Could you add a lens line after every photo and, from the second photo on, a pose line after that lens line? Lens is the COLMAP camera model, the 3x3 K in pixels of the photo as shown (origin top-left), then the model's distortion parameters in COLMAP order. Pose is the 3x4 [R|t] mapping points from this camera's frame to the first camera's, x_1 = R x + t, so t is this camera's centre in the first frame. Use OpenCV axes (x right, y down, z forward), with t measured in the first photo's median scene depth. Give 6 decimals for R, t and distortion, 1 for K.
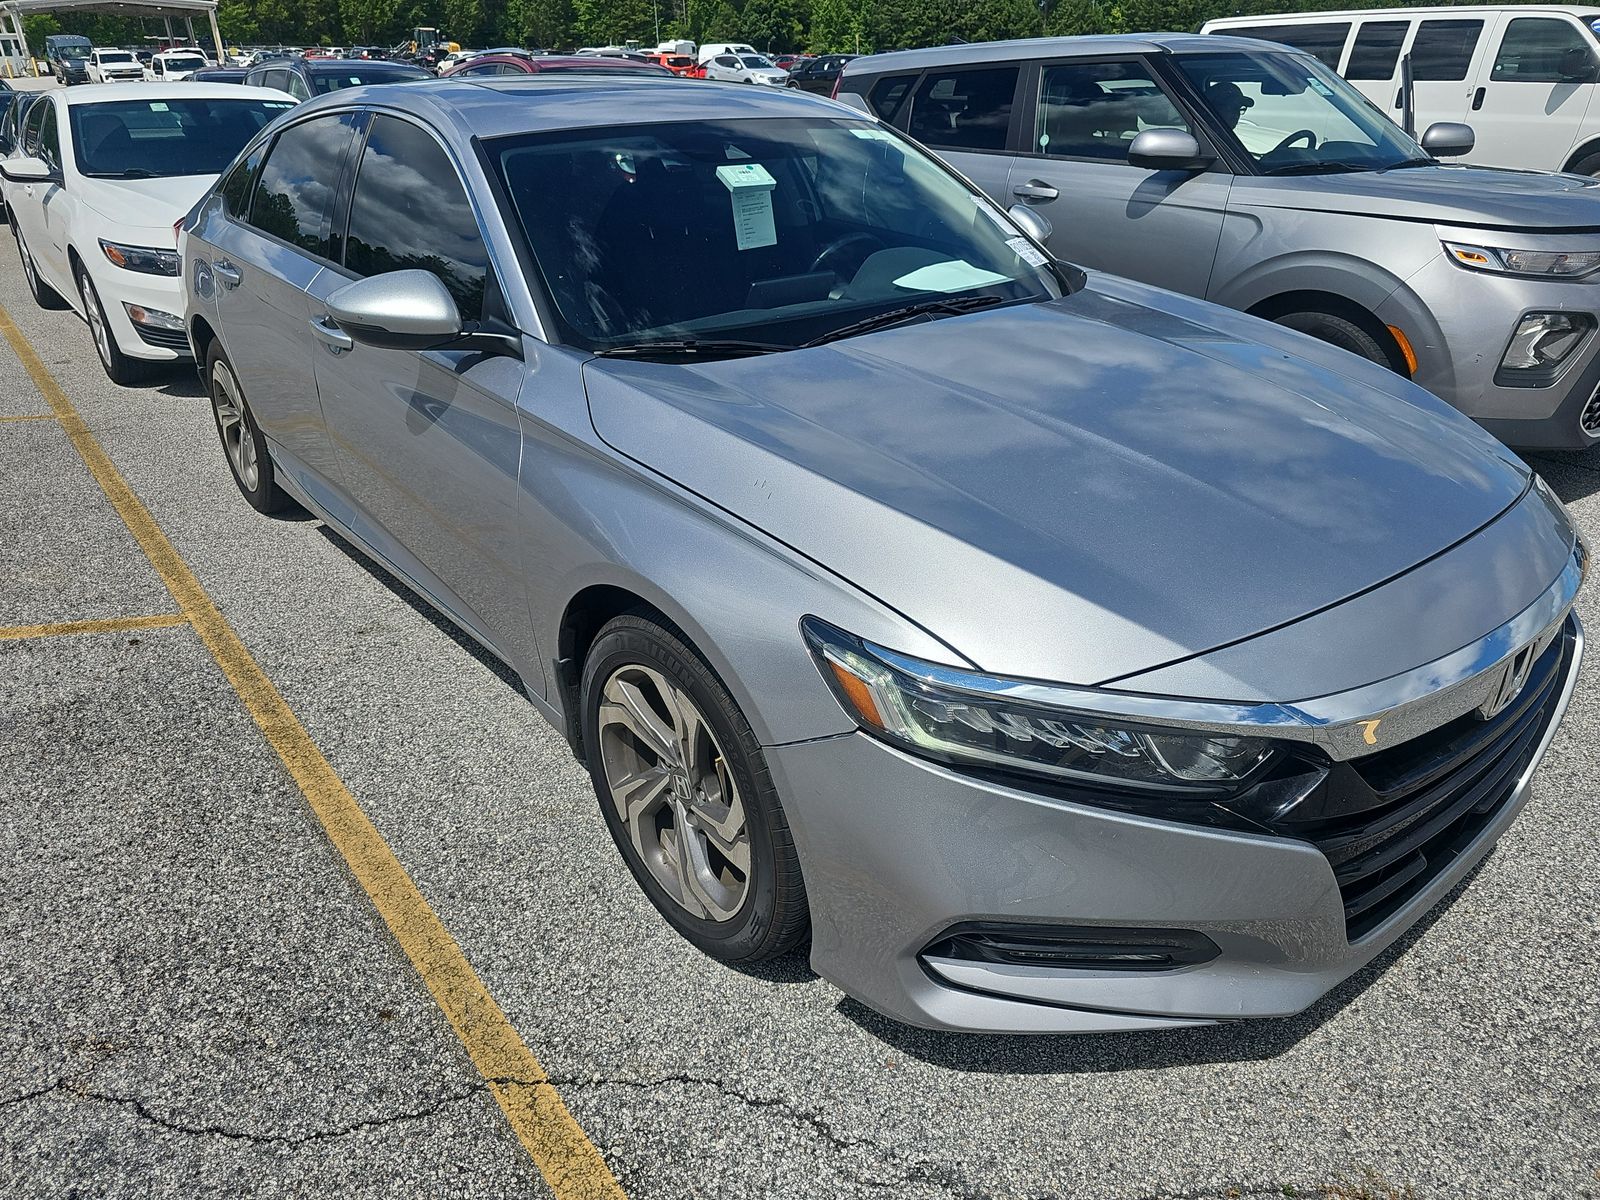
lens RADIAL K [[1132.9, 0, 800.0], [0, 1132.9, 600.0], [0, 0, 1]] dist [0.036387, -0.040642]
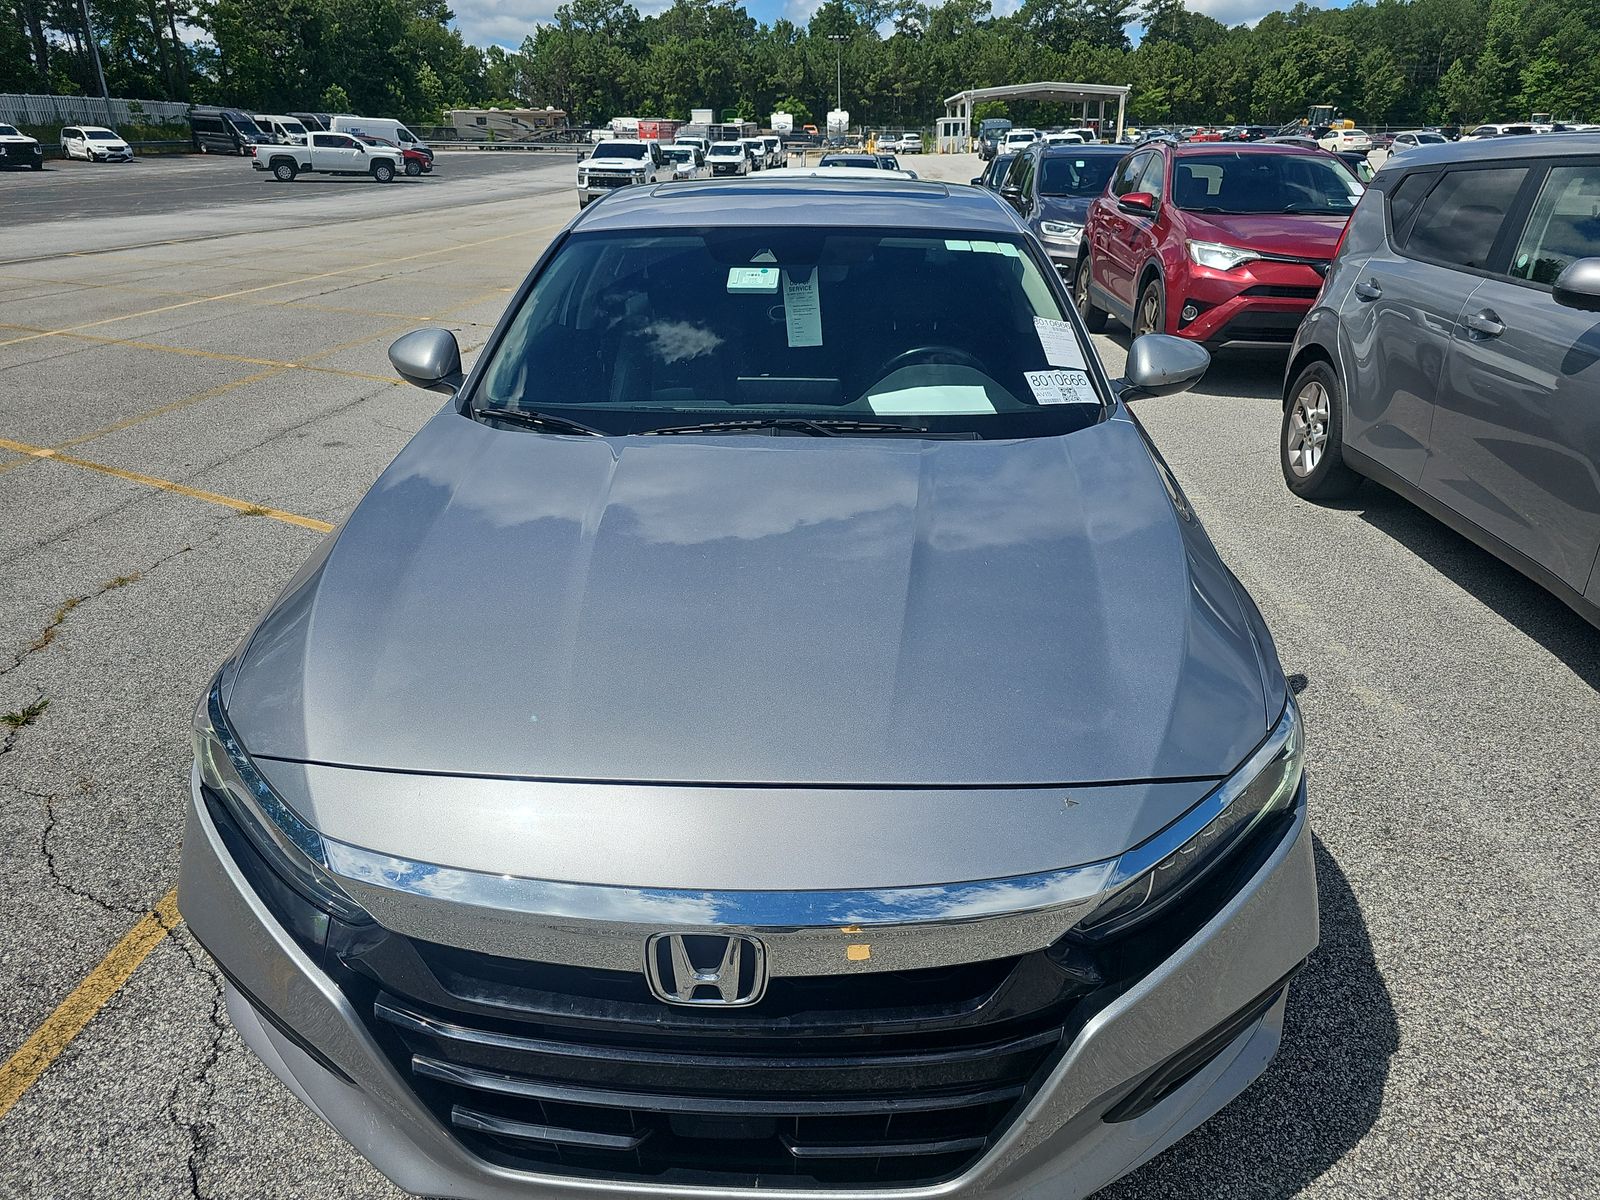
lens RADIAL K [[1132.9, 0, 800.0], [0, 1132.9, 600.0], [0, 0, 1]] dist [0.036387, -0.040642]
pose [[0.726338, 0.256347, -0.637746, 0.415530], [-0.290511, 0.955394, 0.053161, -0.089329], [0.622926, 0.146659, 0.768410, 0.149817]]
